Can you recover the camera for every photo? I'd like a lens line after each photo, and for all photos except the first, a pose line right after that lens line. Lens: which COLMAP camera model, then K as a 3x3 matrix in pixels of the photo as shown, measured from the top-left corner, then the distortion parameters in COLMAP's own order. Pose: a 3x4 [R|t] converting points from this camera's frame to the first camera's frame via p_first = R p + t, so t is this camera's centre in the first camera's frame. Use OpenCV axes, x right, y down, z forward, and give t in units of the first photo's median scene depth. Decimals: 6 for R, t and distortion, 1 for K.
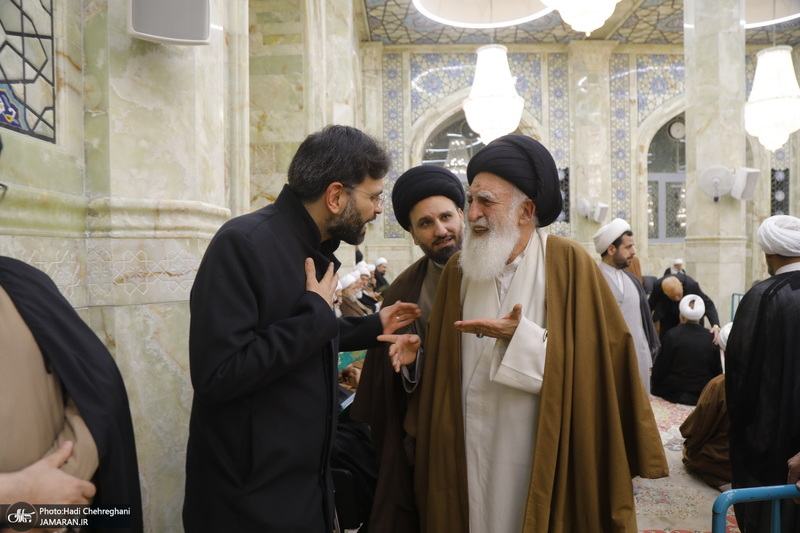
lens RADIAL K [[540.5, 0, 396.9], [0, 540.5, 272.0], [0, 0, 1]] dist [-0.111813, 0.058458]
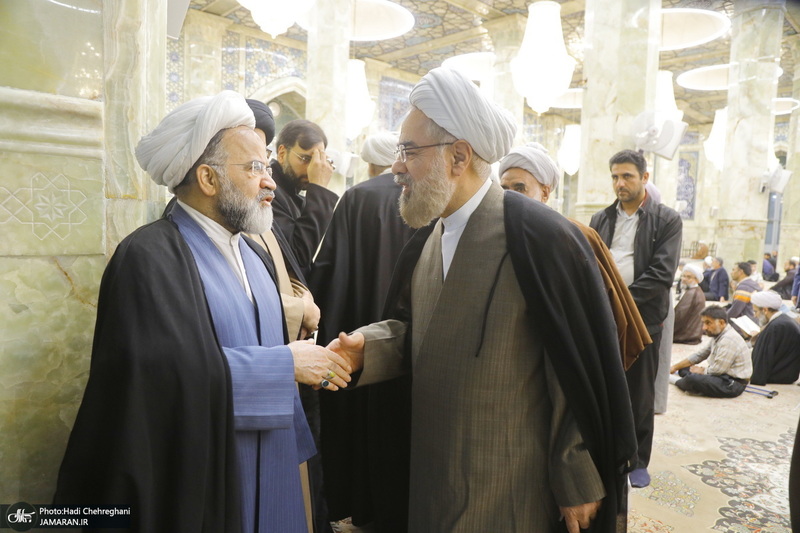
lens RADIAL K [[540.5, 0, 398.7], [0, 540.5, 264.8], [0, 0, 1]] dist [-0.111813, 0.058458]
pose [[0.711462, -0.029381, 0.702110, -0.111776], [-0.010336, 0.998580, 0.052261, 0.007112], [-0.702649, -0.044439, 0.710148, -0.044866]]
